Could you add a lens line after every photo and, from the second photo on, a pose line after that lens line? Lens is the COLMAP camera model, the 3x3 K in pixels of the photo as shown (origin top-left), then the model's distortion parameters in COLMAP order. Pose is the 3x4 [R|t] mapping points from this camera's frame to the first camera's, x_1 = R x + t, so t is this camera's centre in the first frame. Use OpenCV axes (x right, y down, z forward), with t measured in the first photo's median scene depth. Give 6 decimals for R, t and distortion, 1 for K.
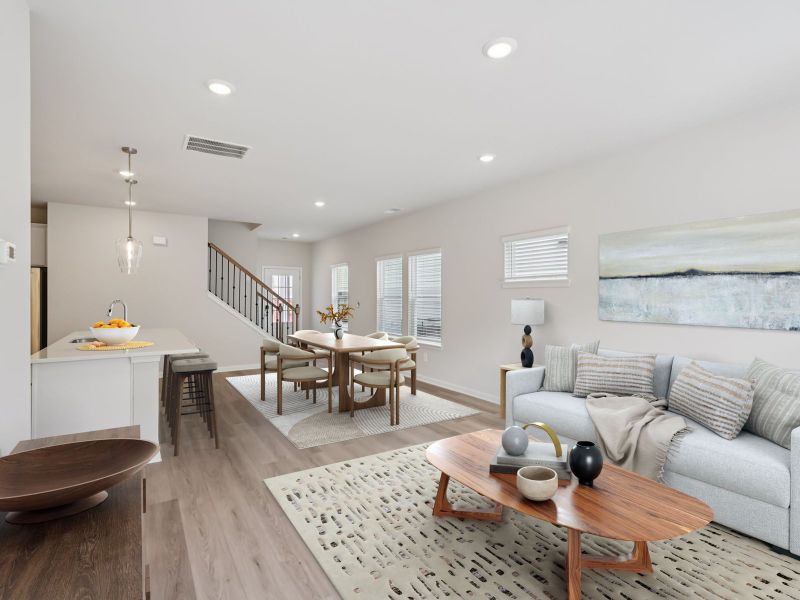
lens RADIAL K [[402.5, 0, 399.6], [0, 402.5, 295.2], [0, 0, 1]] dist [0.000974, 0.000673]
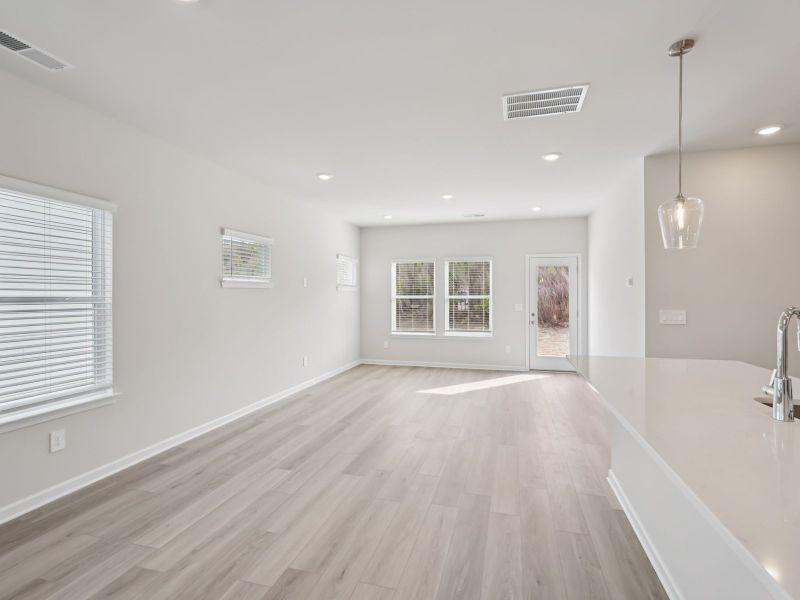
lens RADIAL K [[402.5, 0, 399.6], [0, 402.5, 295.2], [0, 0, 1]] dist [0.000974, 0.000673]
pose [[-0.664093, 0.004519, 0.747636, -0.498641], [0.001195, 0.999987, -0.004982, 0.001757], [-0.747649, -0.002415, -0.664090, 1.012774]]
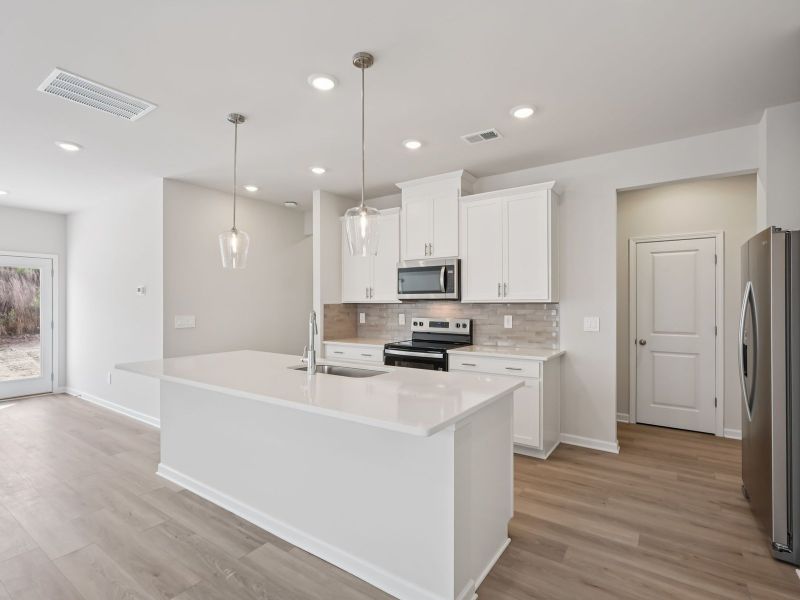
lens RADIAL K [[400.0, 0, 398.7], [0, 400.0, 302.1], [0, 0, 1]] dist [-0.002363, 0.000959]
pose [[-0.926946, 0.001940, -0.375191, -0.401165], [0.004166, 0.999978, -0.005123, 0.002507], [0.375173, -0.006312, -0.926933, 1.099719]]
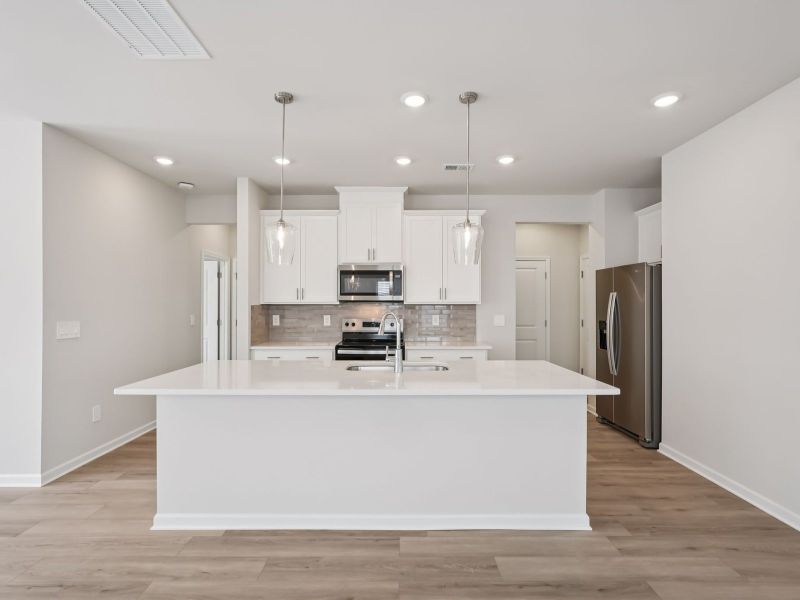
lens RADIAL K [[400.0, 0, 398.7], [0, 400.0, 302.1], [0, 0, 1]] dist [-0.002363, 0.000959]
pose [[-0.544178, -0.003453, -0.838962, -0.116358], [0.002826, 0.999978, -0.005948, 0.001034], [0.838965, -0.005608, -0.544157, 0.923863]]
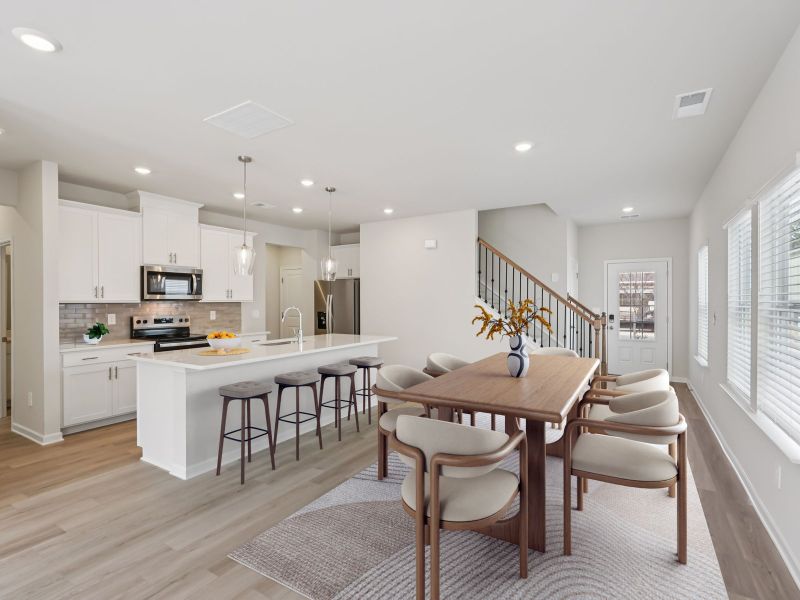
lens RADIAL K [[400.0, 0, 398.7], [0, 400.0, 302.1], [0, 0, 1]] dist [-0.002363, 0.000959]
pose [[0.432271, 0.004171, -0.901734, 0.240631], [0.003993, 0.999971, 0.006539, -0.003909], [0.901735, -0.006427, 0.432241, 0.544666]]
